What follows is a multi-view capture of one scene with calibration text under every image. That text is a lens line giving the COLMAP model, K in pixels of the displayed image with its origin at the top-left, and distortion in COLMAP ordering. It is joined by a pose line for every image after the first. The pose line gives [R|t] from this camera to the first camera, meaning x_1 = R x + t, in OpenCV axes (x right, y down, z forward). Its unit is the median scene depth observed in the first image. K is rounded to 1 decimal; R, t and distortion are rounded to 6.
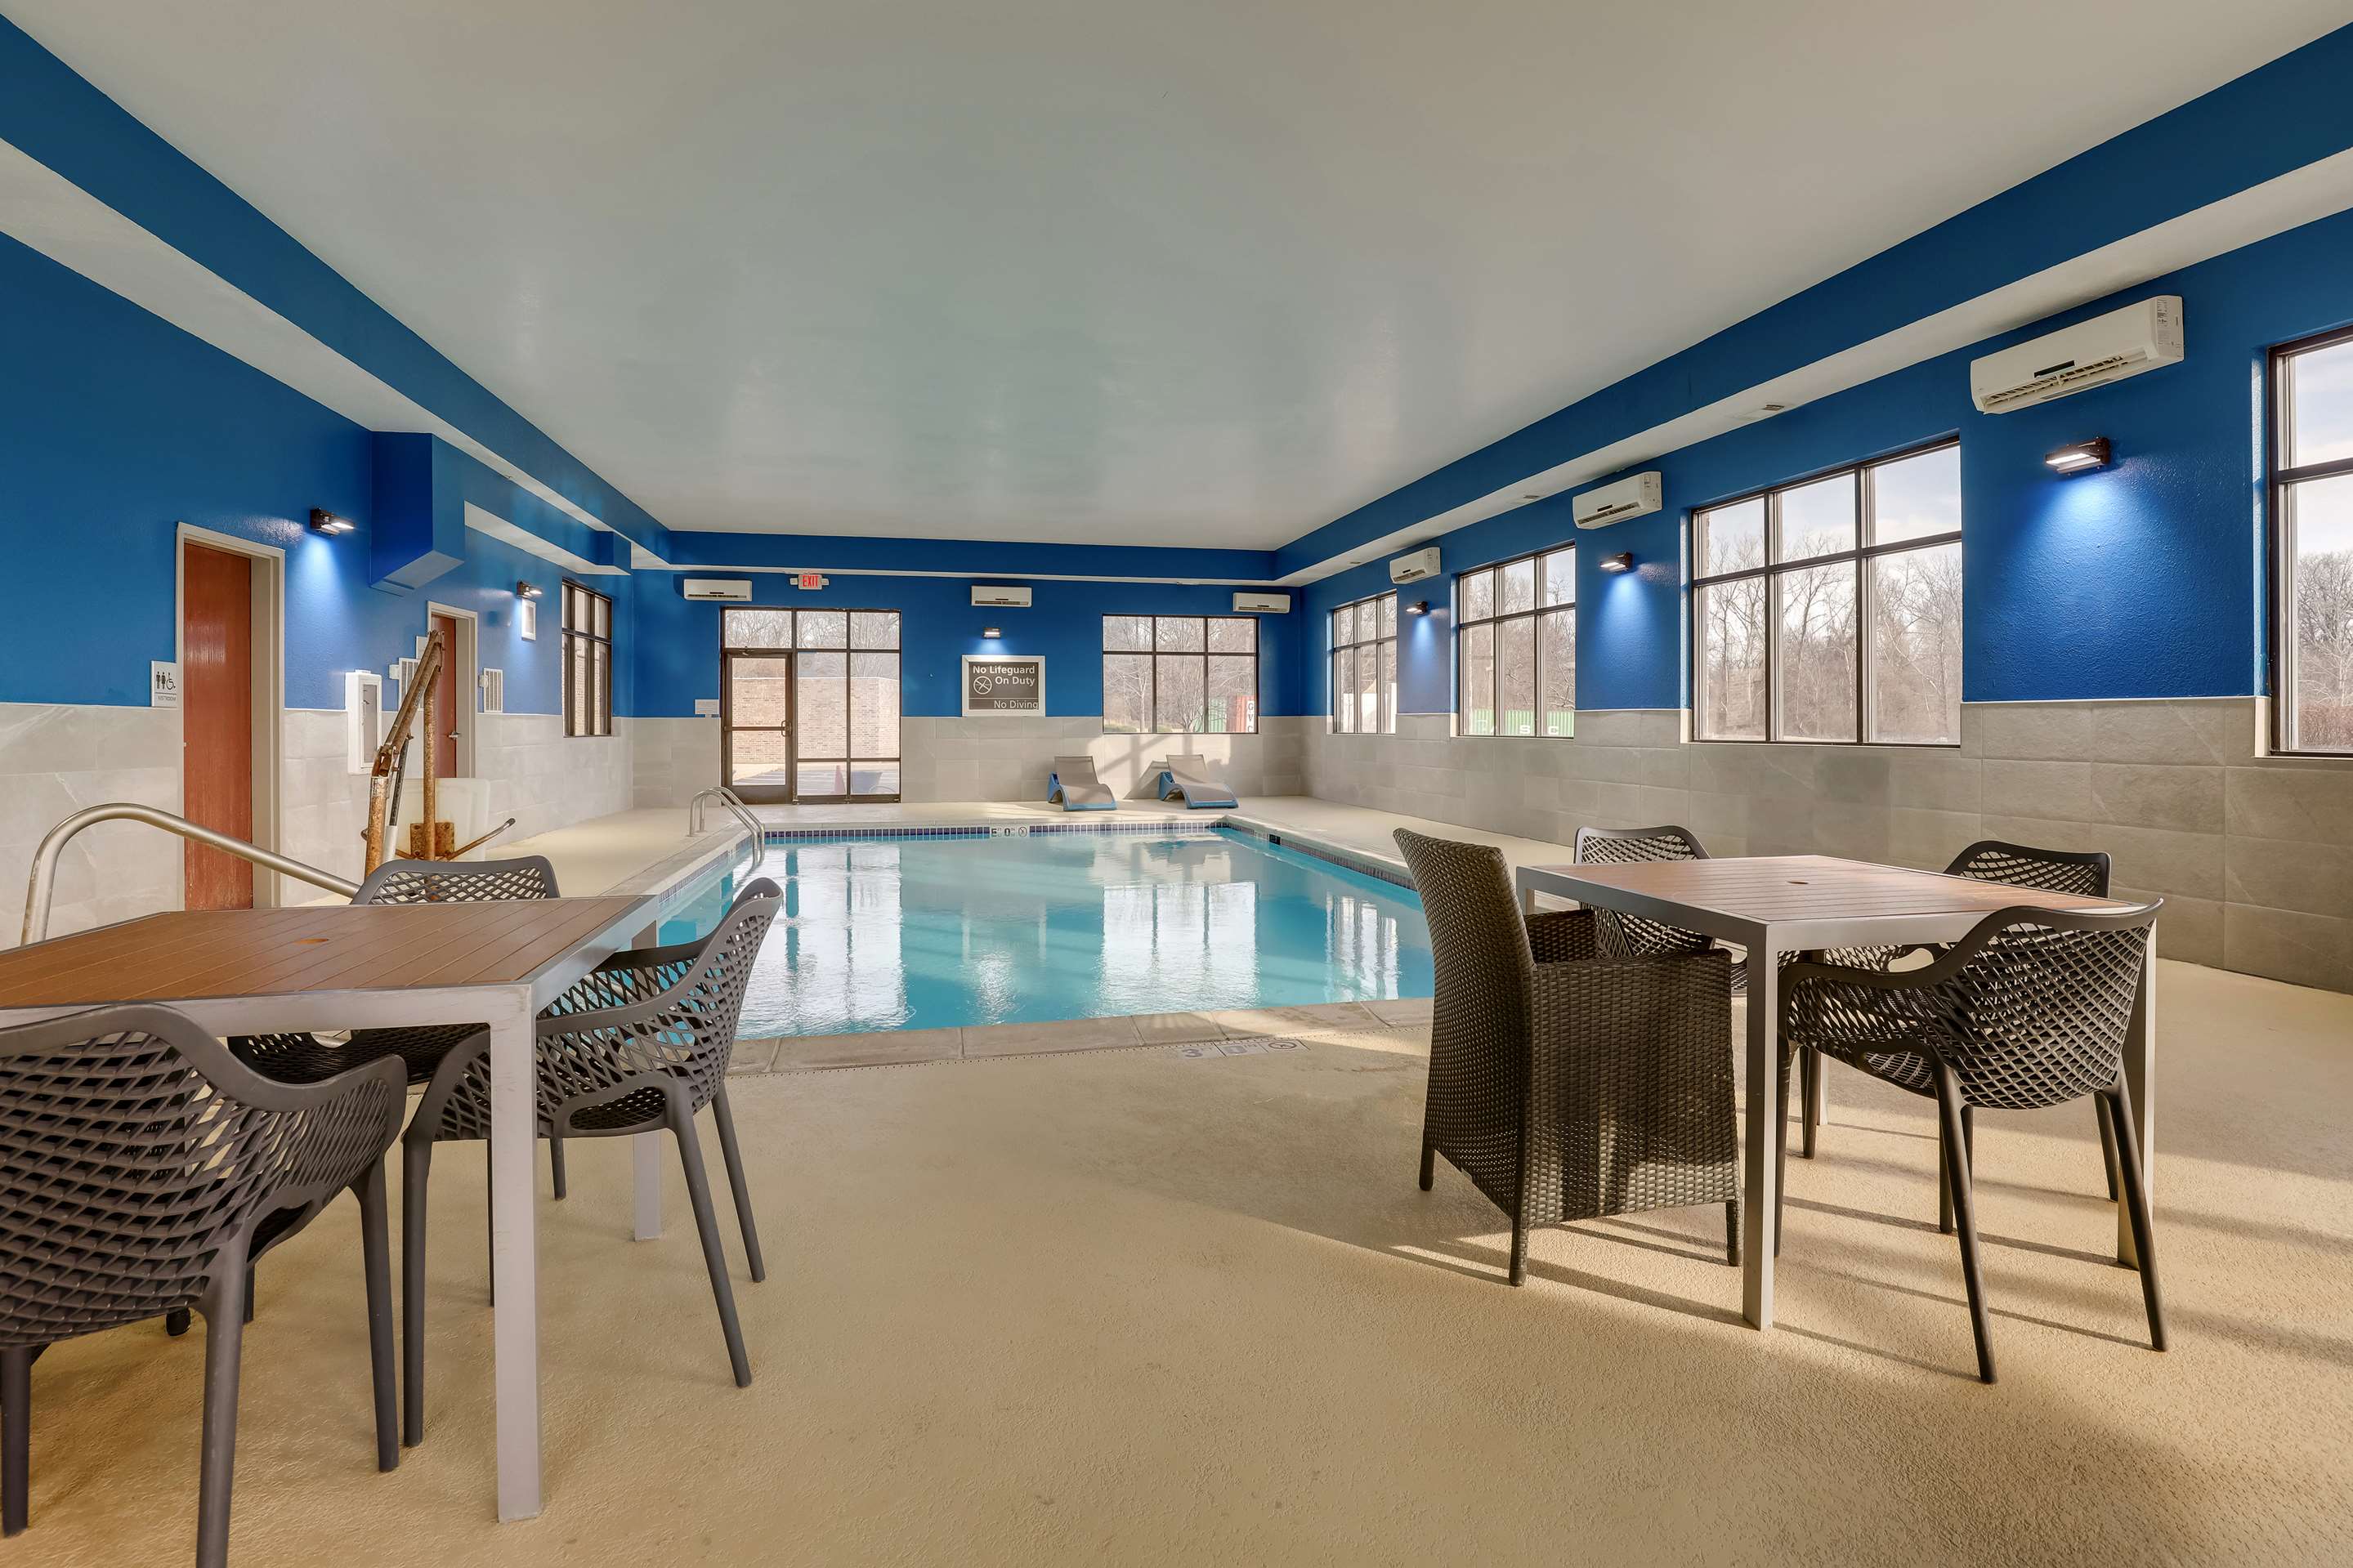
lens RADIAL K [[1112.9, 0, 1180.2], [0, 1112.9, 725.2], [0, 0, 1]] dist [-0.032574, 0.002514]
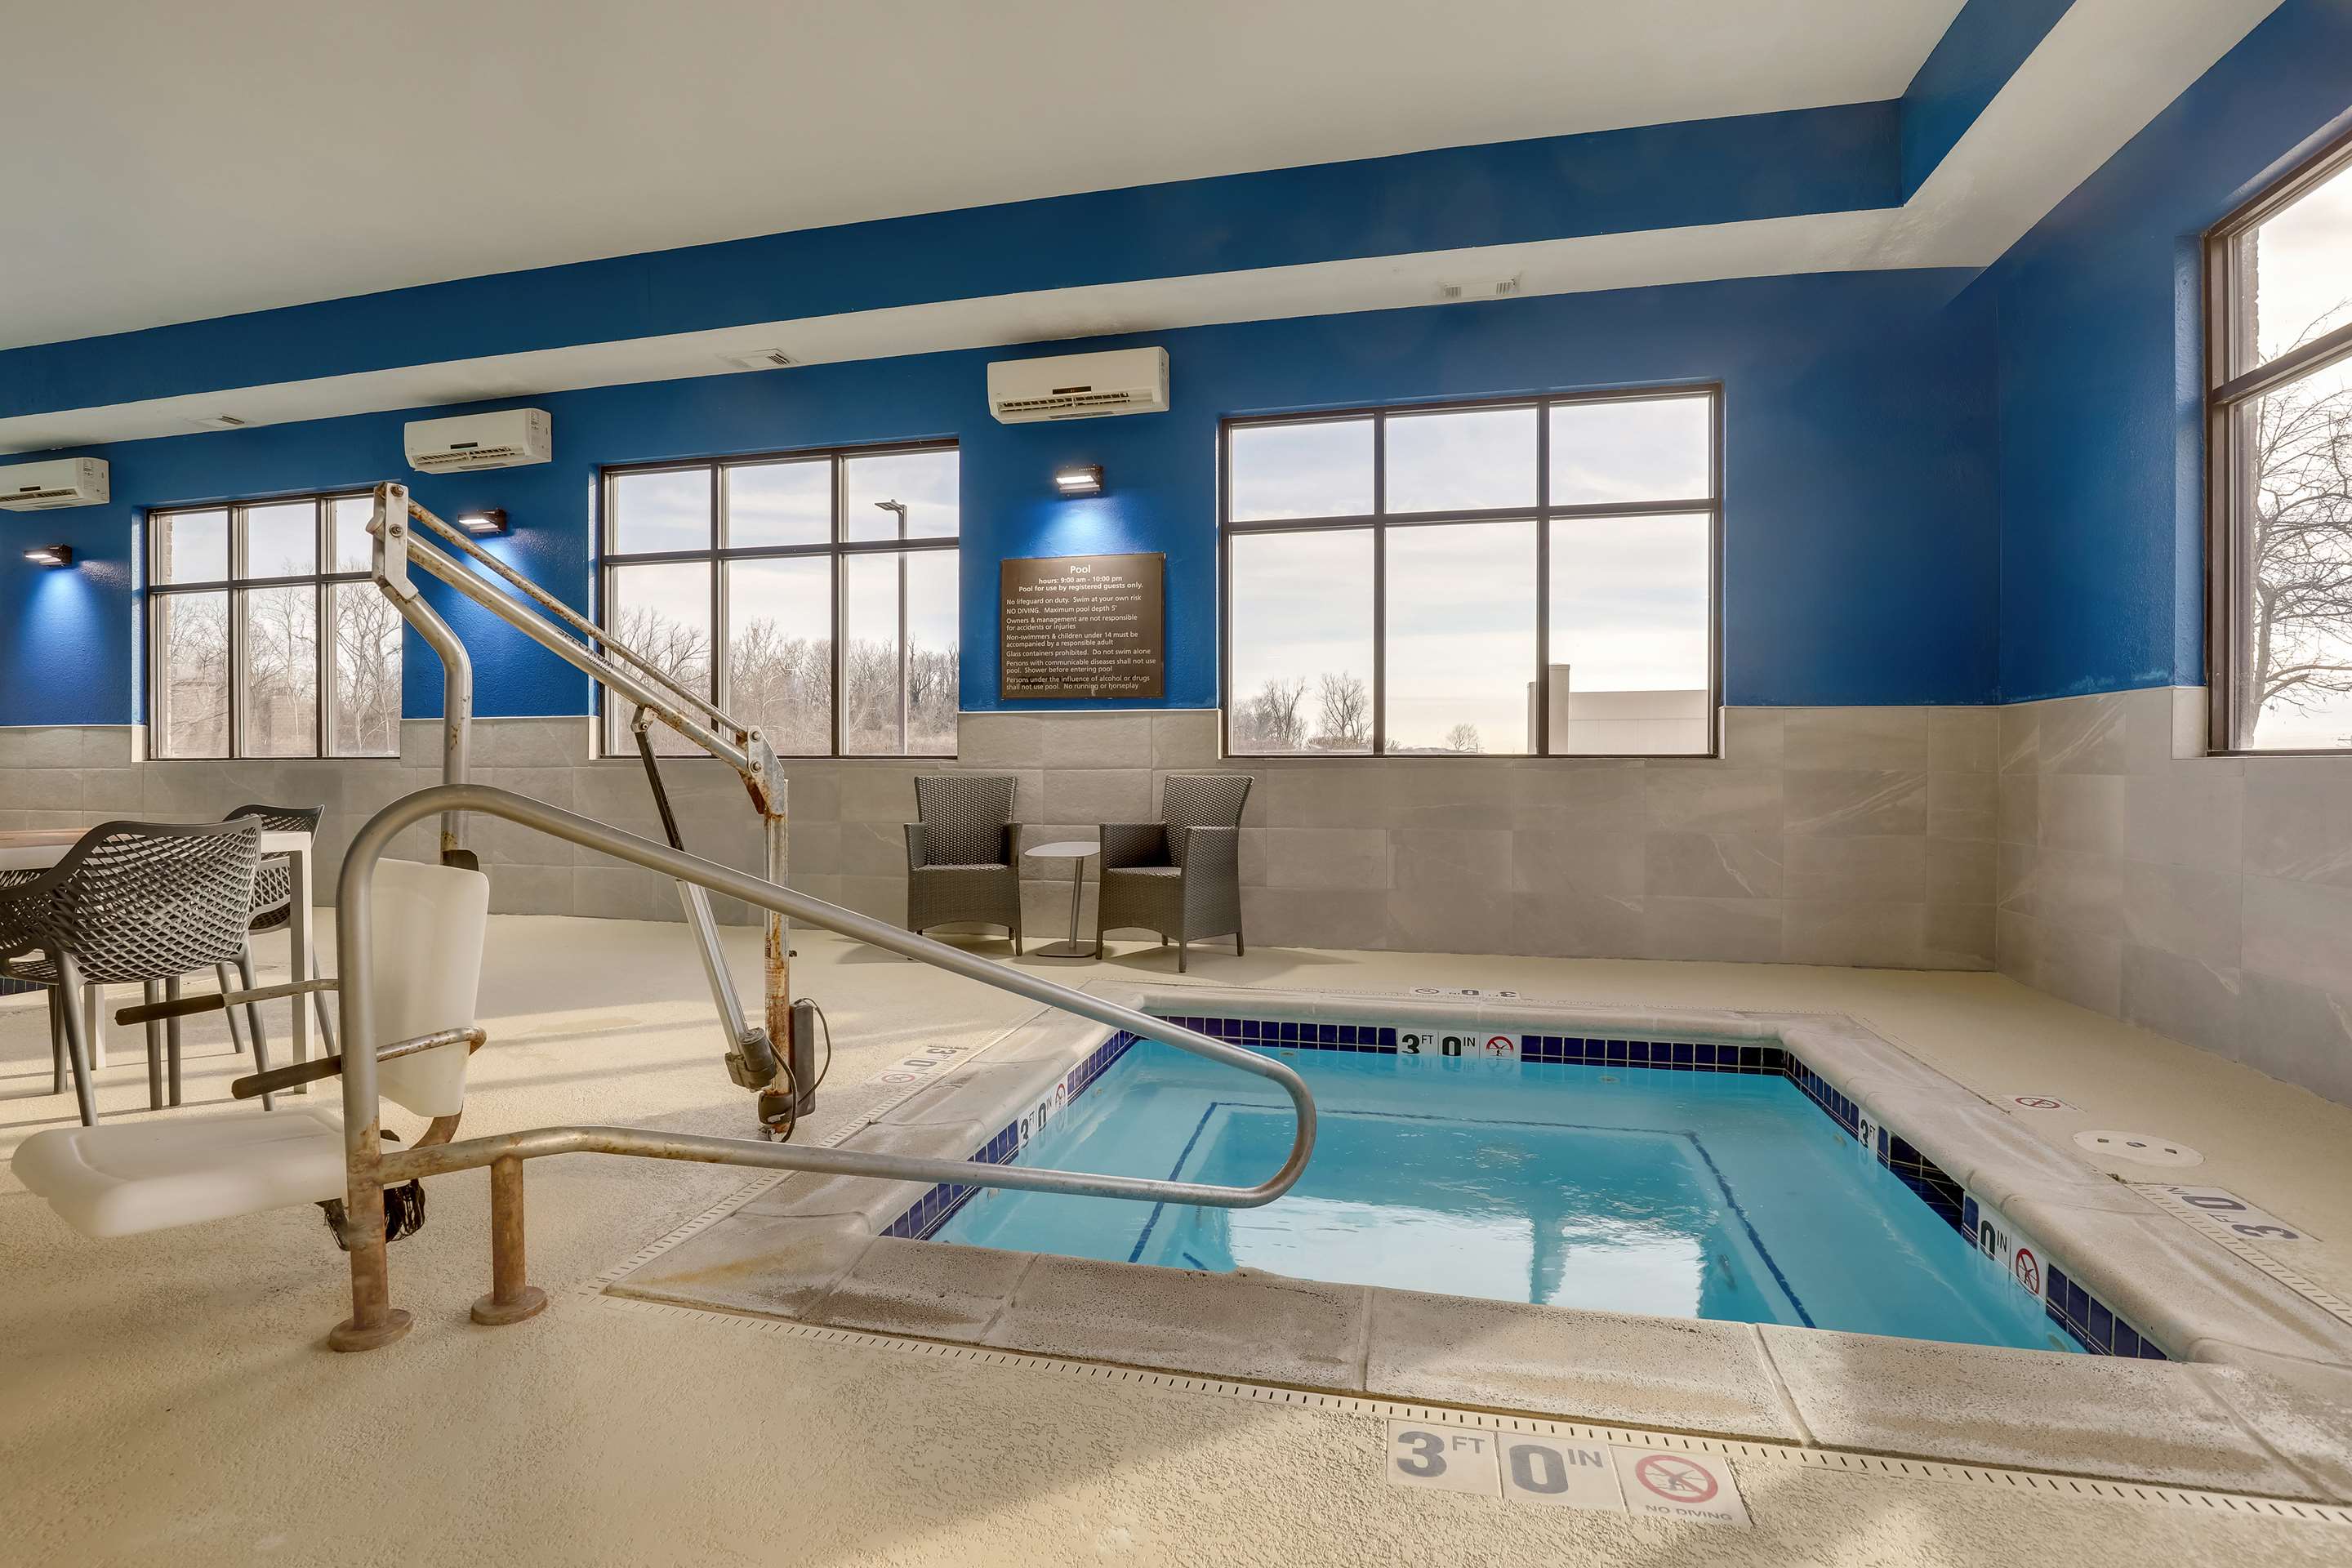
lens RADIAL K [[1112.6, 0, 1173.5], [0, 1112.6, 783.8], [0, 0, 1]] dist [-0.032574, 0.002514]
pose [[0.450538, -0.013722, 0.892652, 0.034636], [0.002852, 0.999899, 0.013930, 0.021175], [-0.892753, -0.003730, 0.450531, -0.152947]]
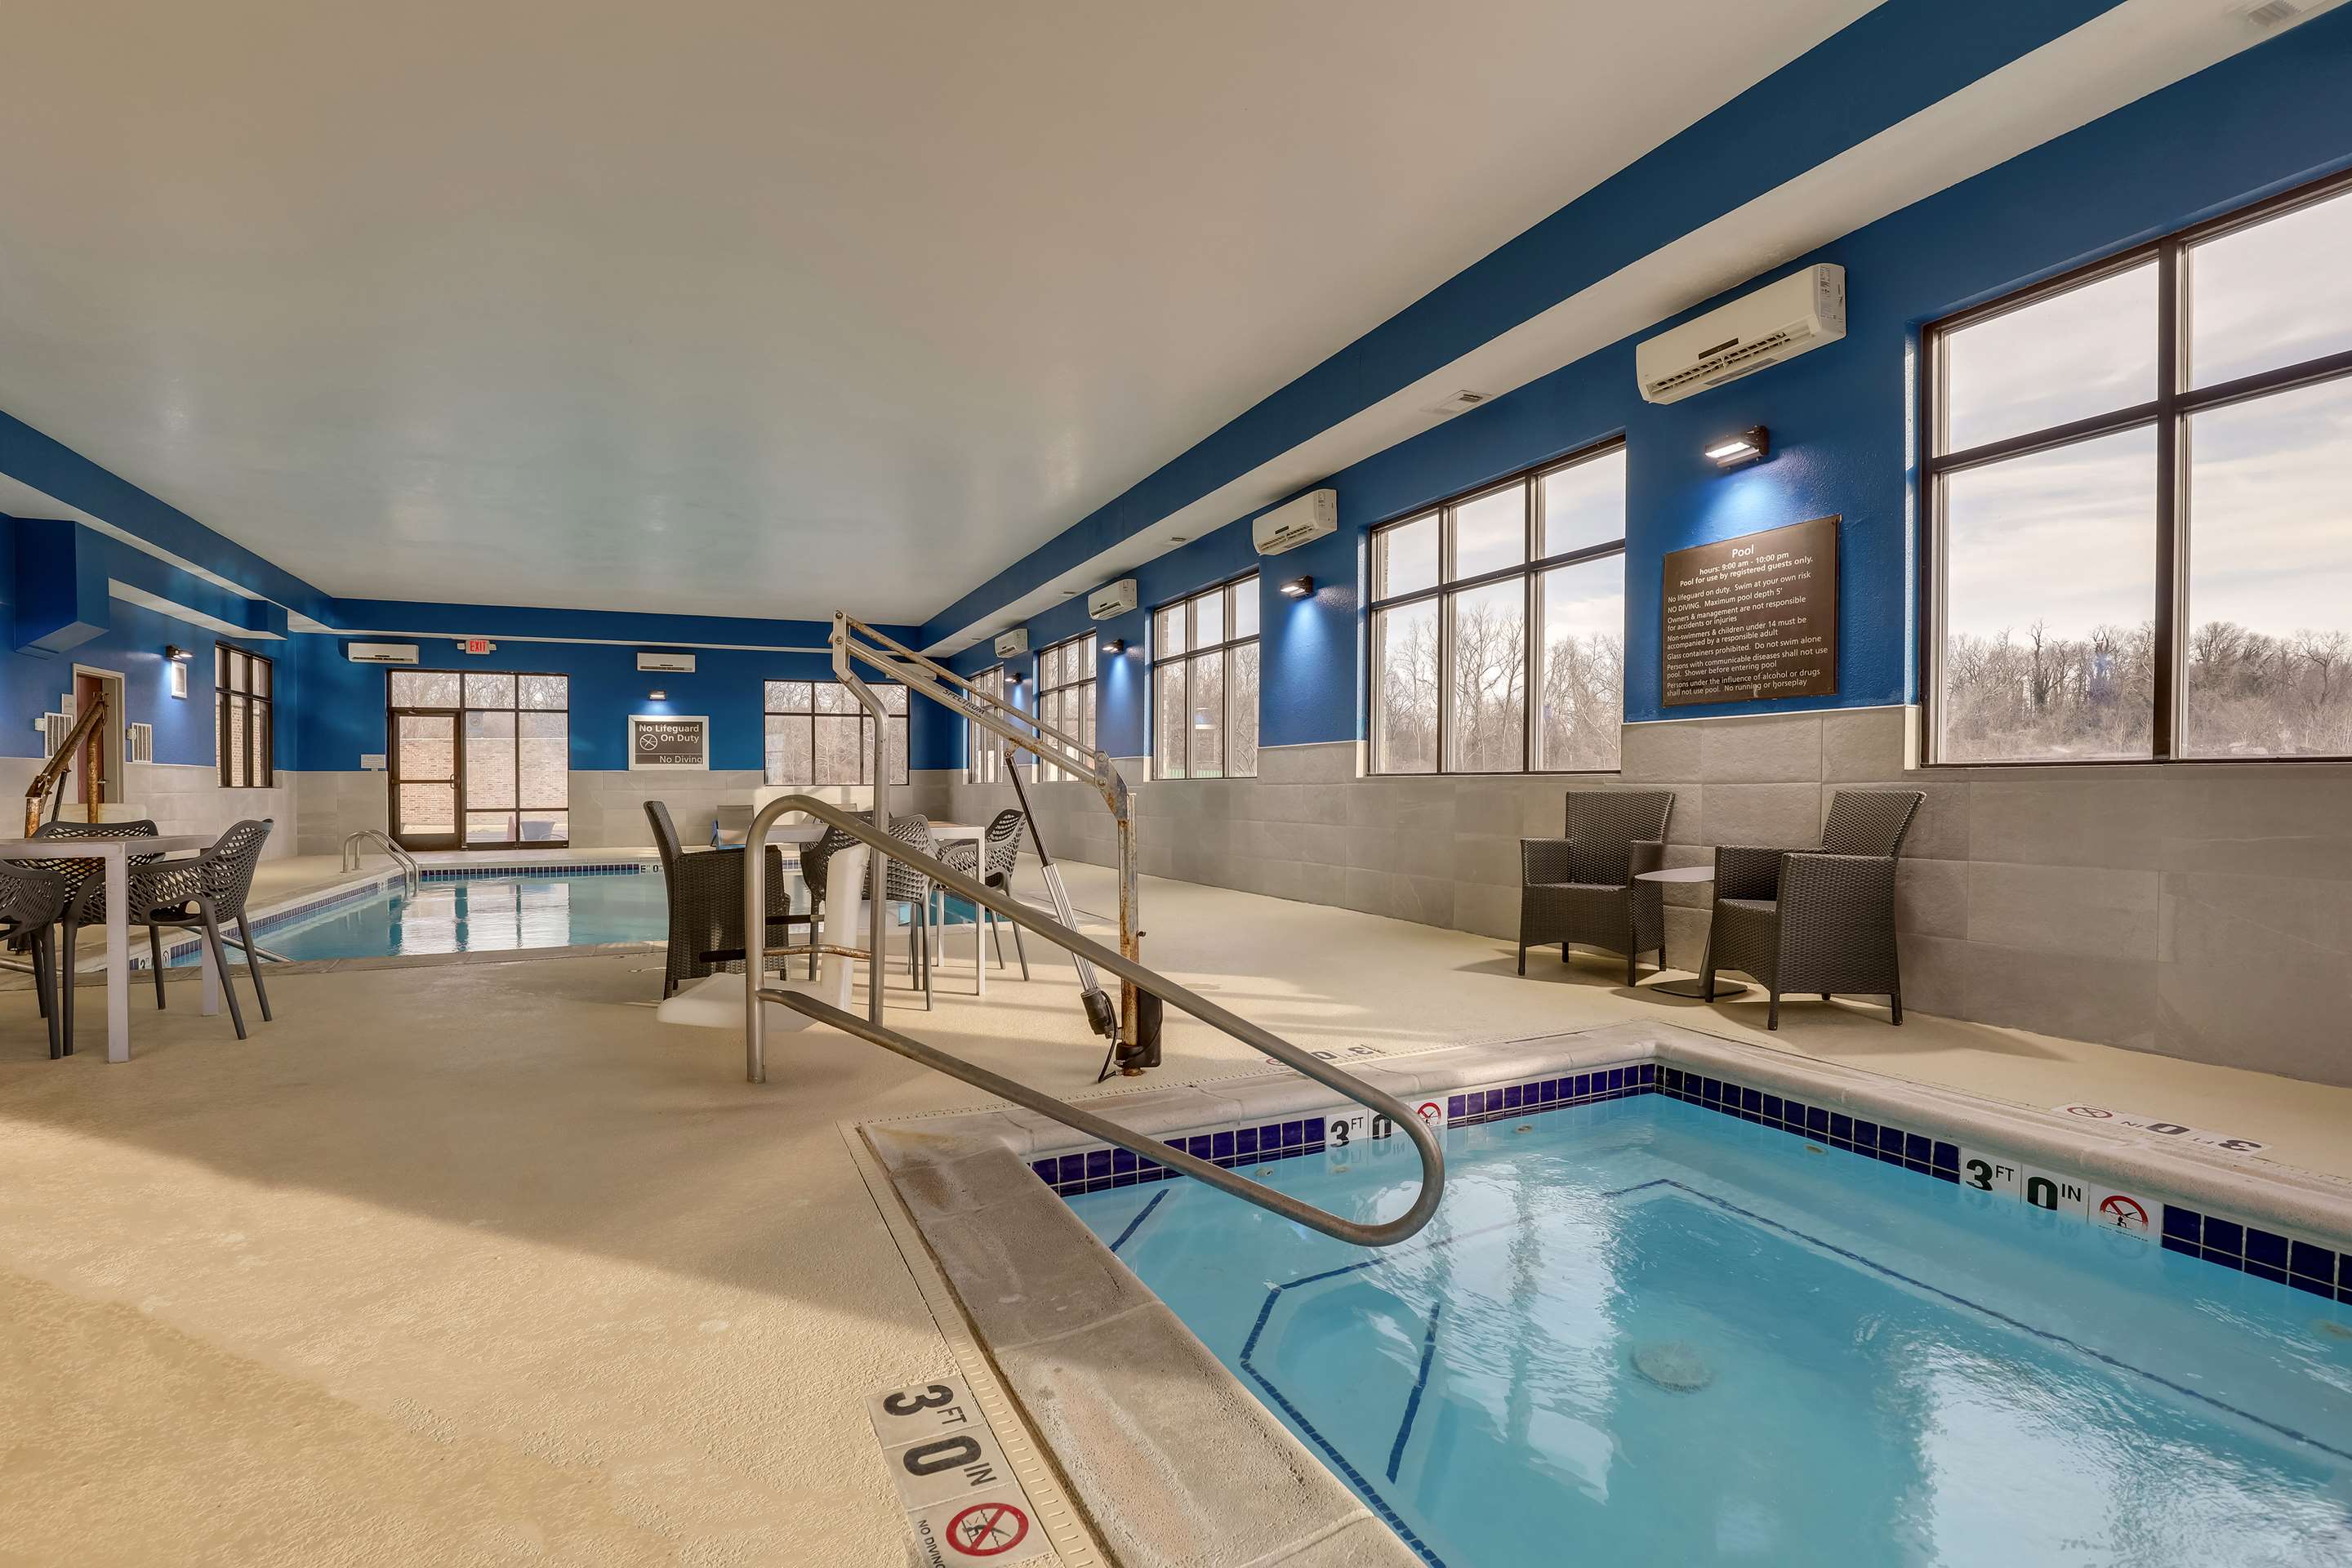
lens RADIAL K [[1112.6, 0, 1196.8], [0, 1112.6, 805.2], [0, 0, 1]] dist [-0.032574, 0.002514]
pose [[0.979425, -0.008669, 0.201623, 0.208229], [0.006011, 0.999887, 0.013789, 0.023162], [-0.201720, -0.012293, 0.979366, -0.300746]]
